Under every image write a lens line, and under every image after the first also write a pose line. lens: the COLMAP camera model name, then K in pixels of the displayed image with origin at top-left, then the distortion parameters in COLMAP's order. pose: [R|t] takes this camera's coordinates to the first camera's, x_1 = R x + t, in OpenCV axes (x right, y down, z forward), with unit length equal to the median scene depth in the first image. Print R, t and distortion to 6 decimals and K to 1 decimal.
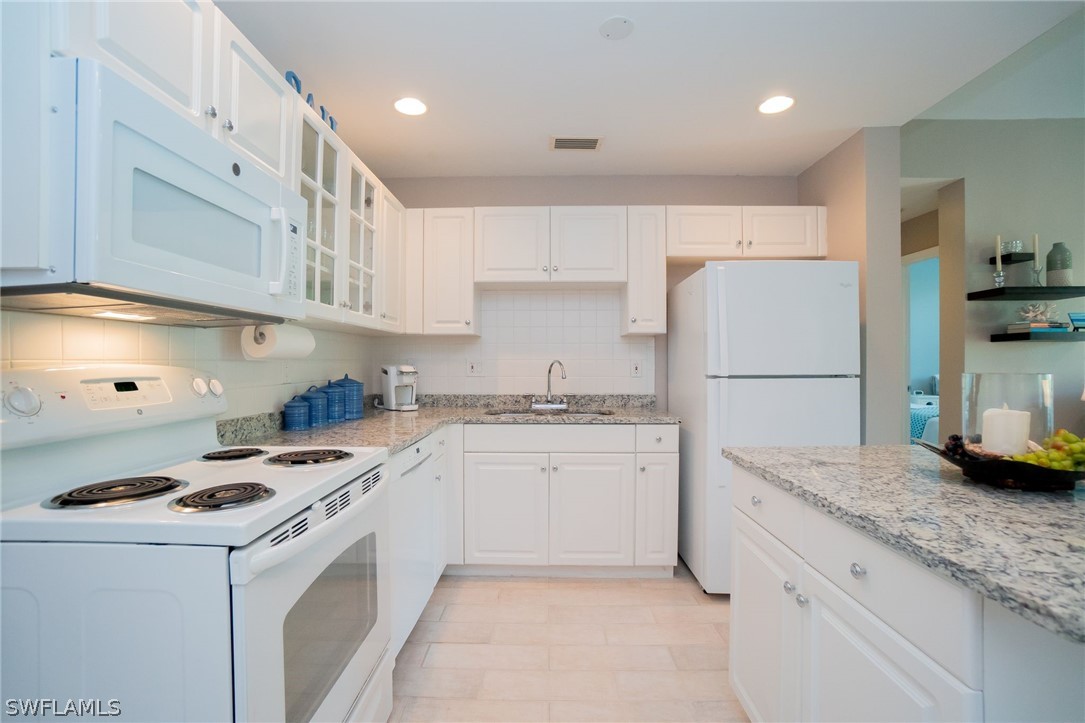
lens RADIAL K [[473.2, 0, 541.6], [0, 473.2, 364.6], [0, 0, 1]] dist [-0.029294, 0.000876]
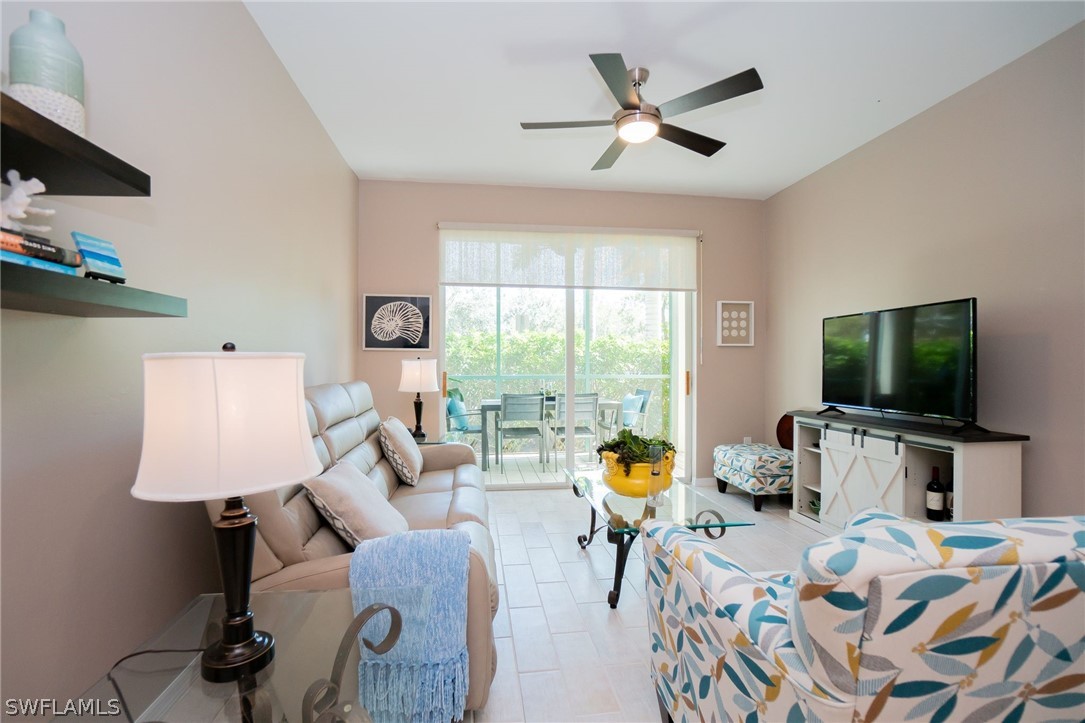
lens RADIAL K [[473.2, 0, 539.7], [0, 473.2, 363.1], [0, 0, 1]] dist [-0.029294, 0.000876]
pose [[-0.145900, 0.006615, 0.989277, 0.736807], [0.007792, 0.999954, -0.005537, -0.003439], [-0.989269, 0.006901, -0.145945, 0.681966]]
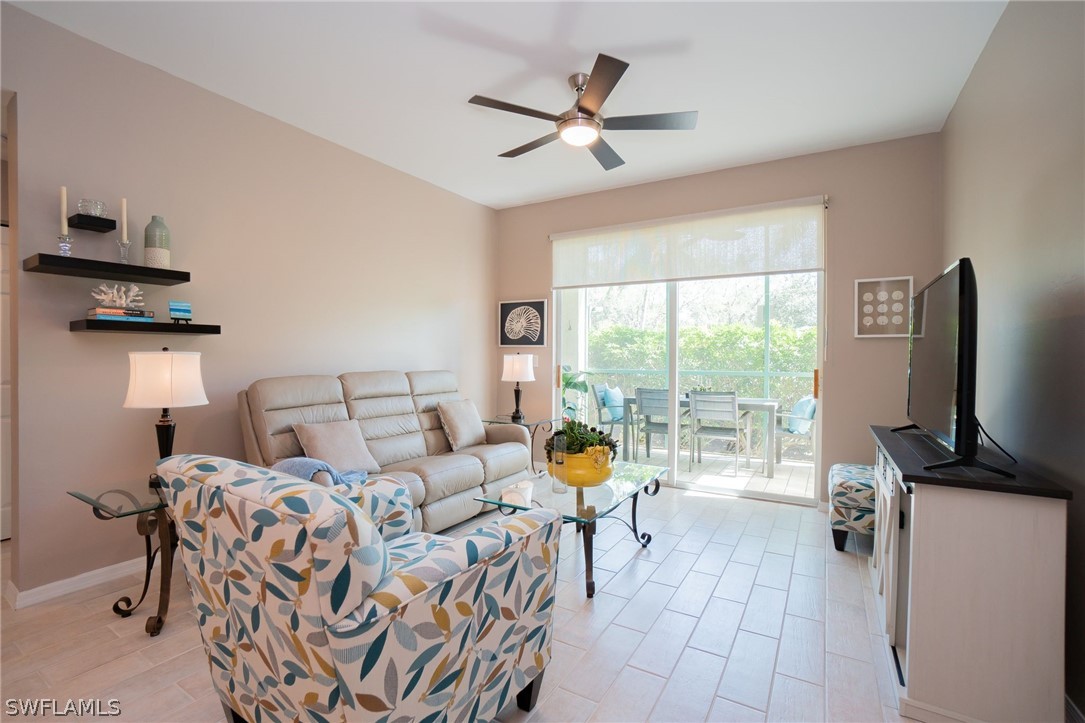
lens RADIAL K [[473.2, 0, 545.1], [0, 473.2, 365.6], [0, 0, 1]] dist [-0.029294, 0.000876]
pose [[0.497487, -0.008430, 0.867430, 0.751030], [-0.002485, 0.999935, 0.011143, -0.004398], [-0.867468, -0.007699, 0.497434, -0.037379]]
